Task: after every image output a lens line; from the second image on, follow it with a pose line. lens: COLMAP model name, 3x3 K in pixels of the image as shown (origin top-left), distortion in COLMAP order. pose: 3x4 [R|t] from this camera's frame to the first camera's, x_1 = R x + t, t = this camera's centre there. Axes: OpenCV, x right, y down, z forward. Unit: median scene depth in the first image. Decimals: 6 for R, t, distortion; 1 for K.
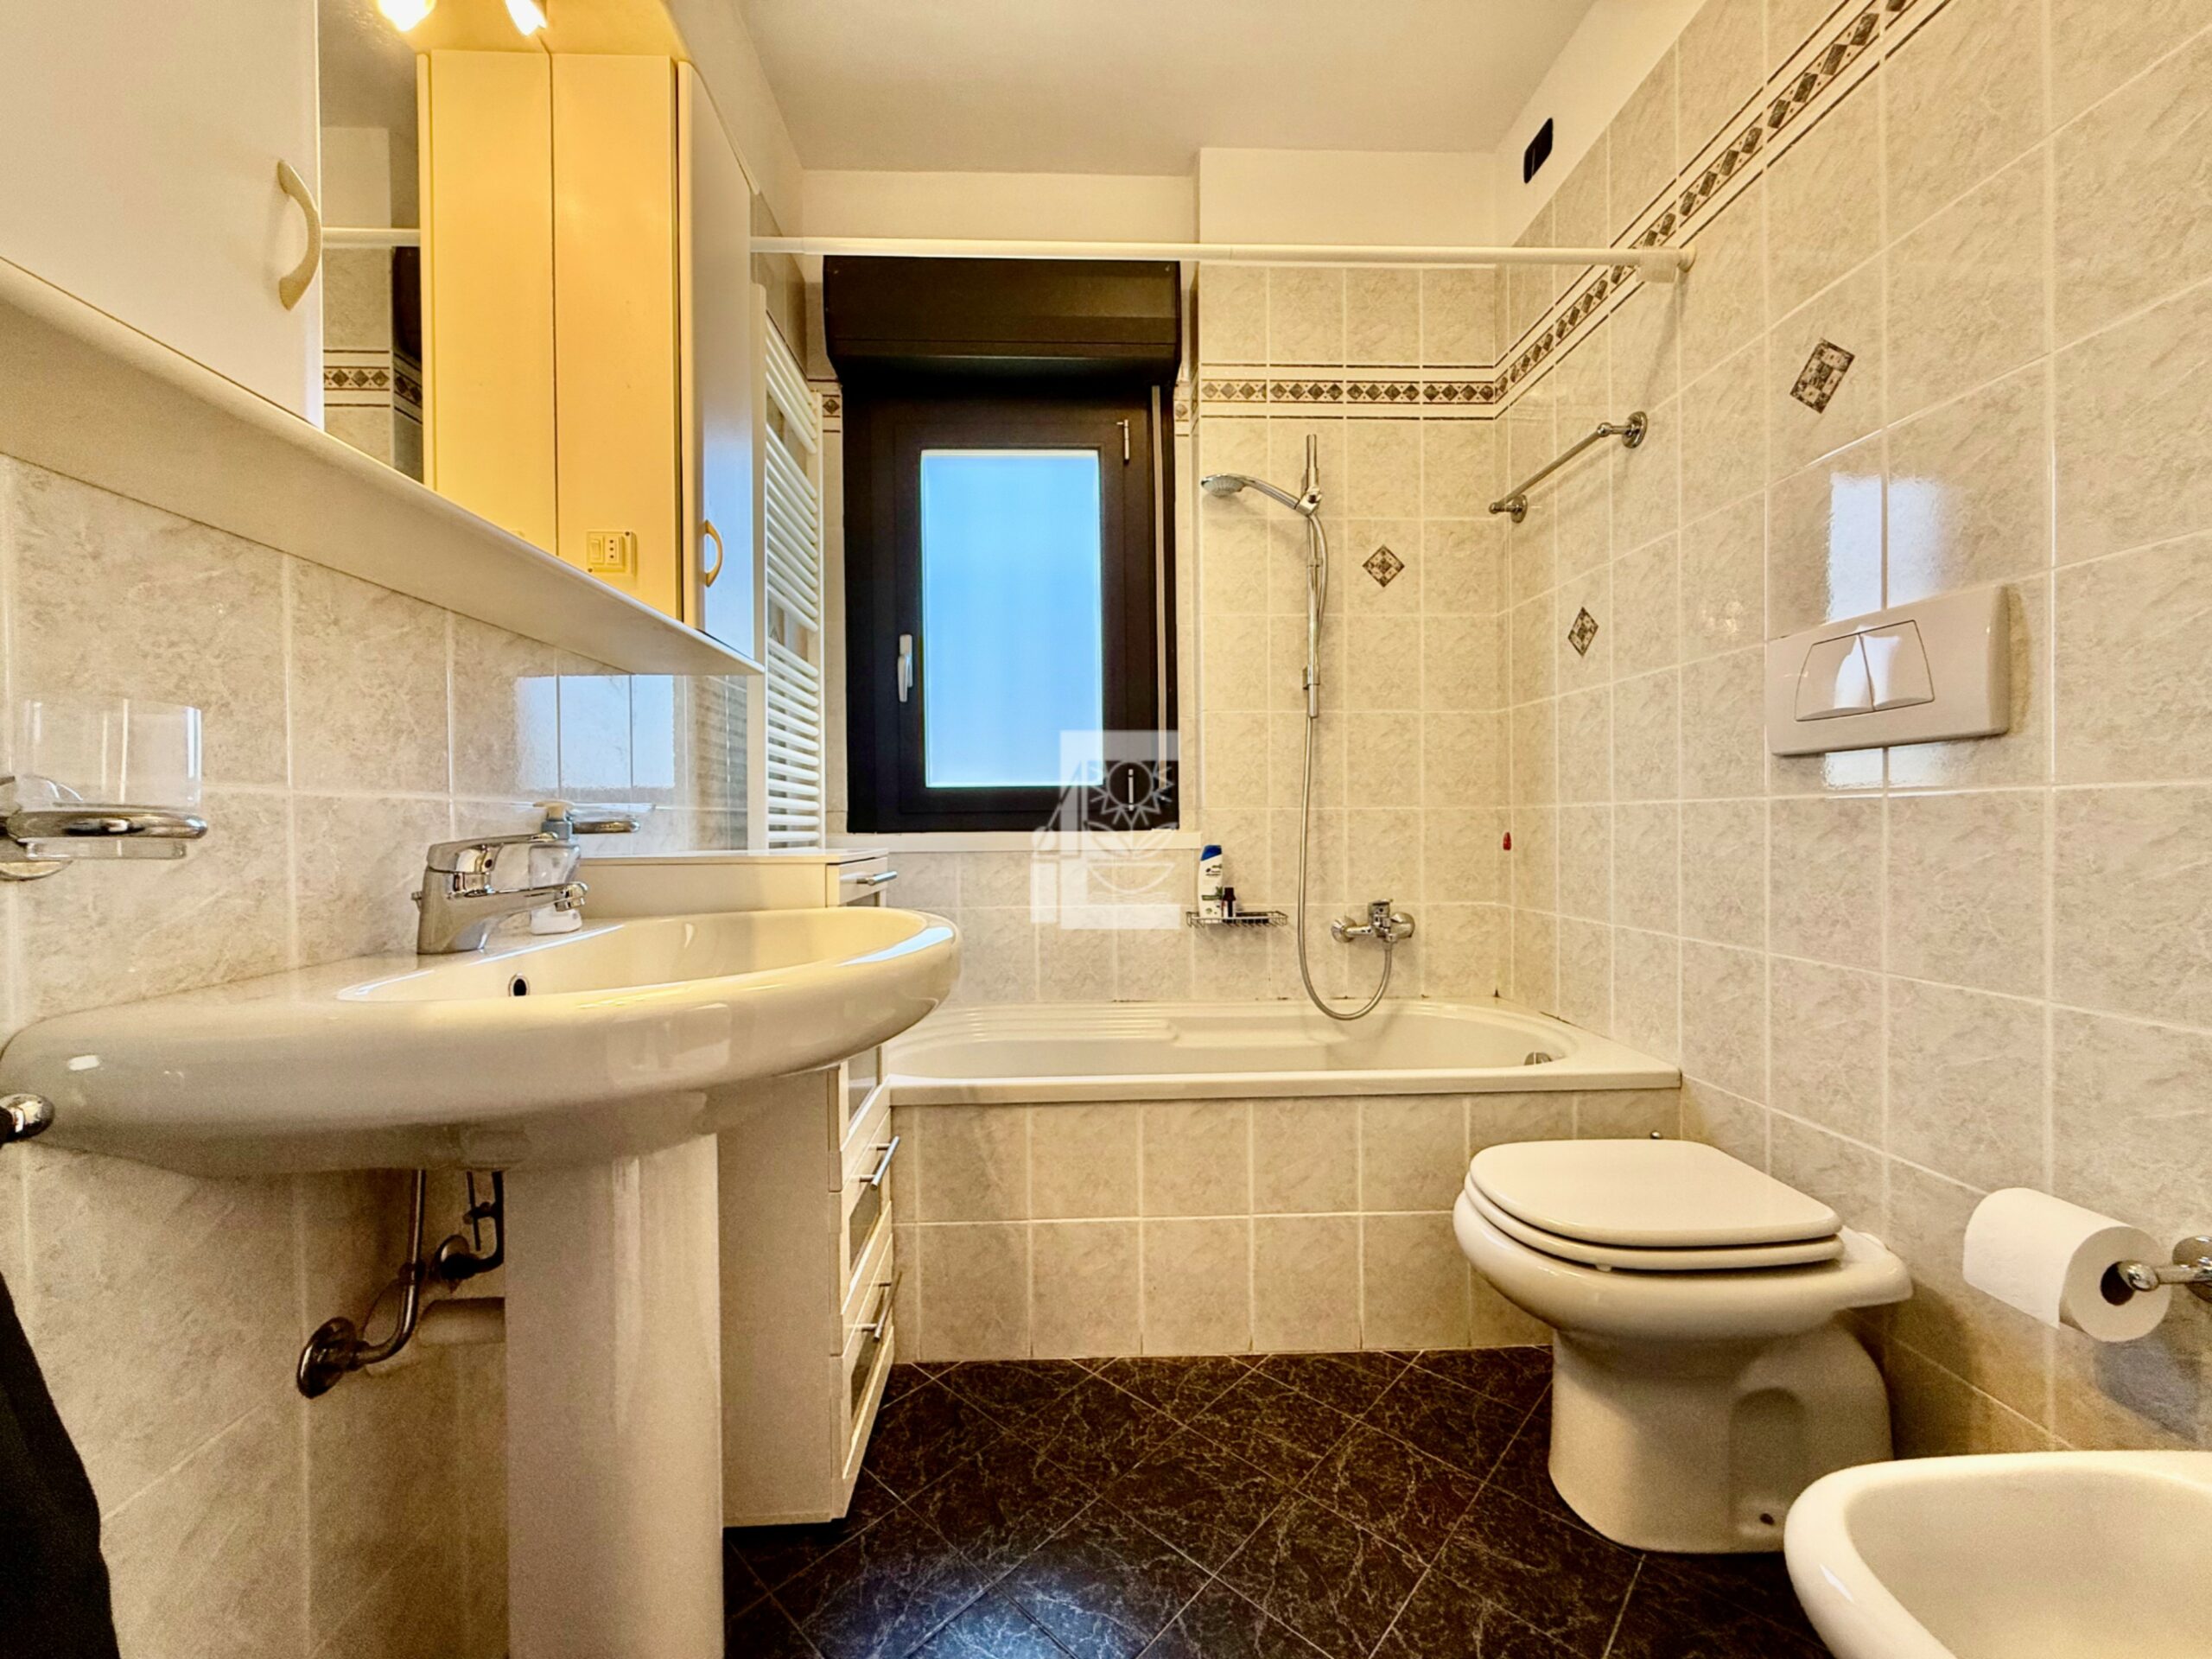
lens RADIAL K [[879.3, 0, 1099.2], [0, 879.3, 828.4], [0, 0, 1]] dist [0.000556, -0.000075]
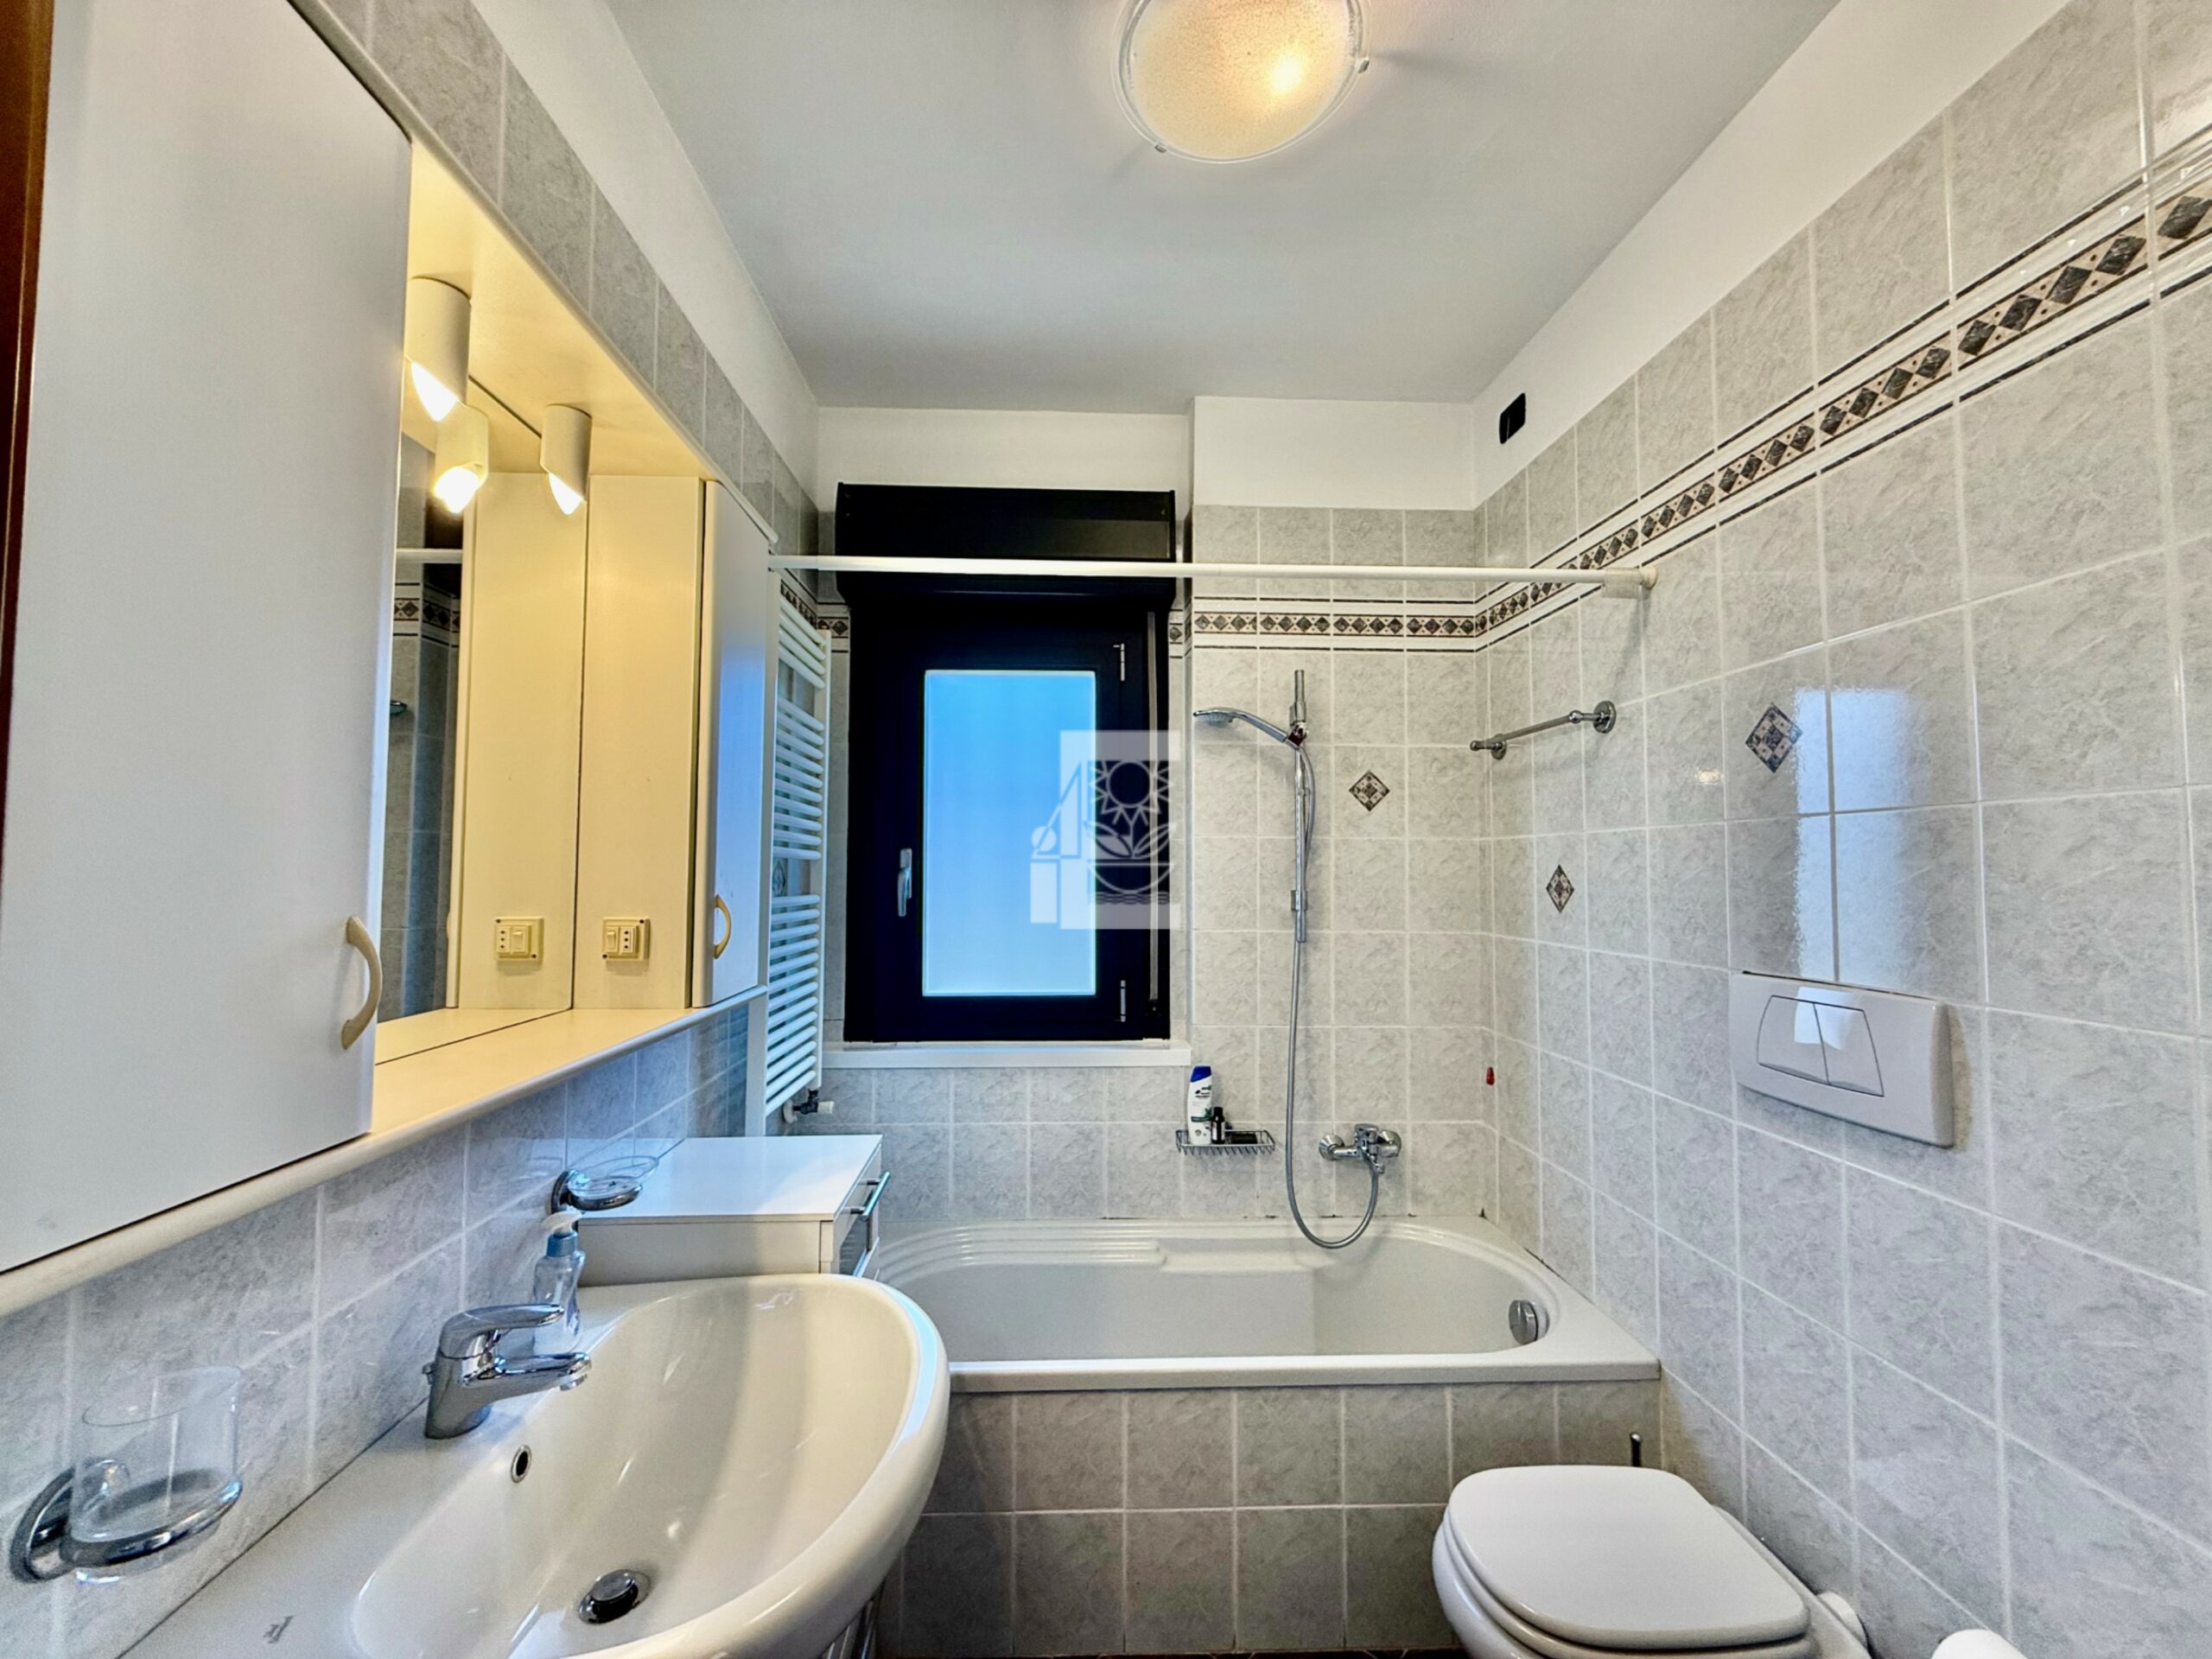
lens RADIAL K [[877.9, 0, 1099.0], [0, 877.9, 828.5], [0, 0, 1]] dist [-0.000098, -0.000010]
pose [[0.999916, 0.012946, 0.000723, 0.005067], [-0.012890, 0.998509, -0.053046, -0.196230], [-0.001409, 0.053032, 0.998592, -0.029144]]
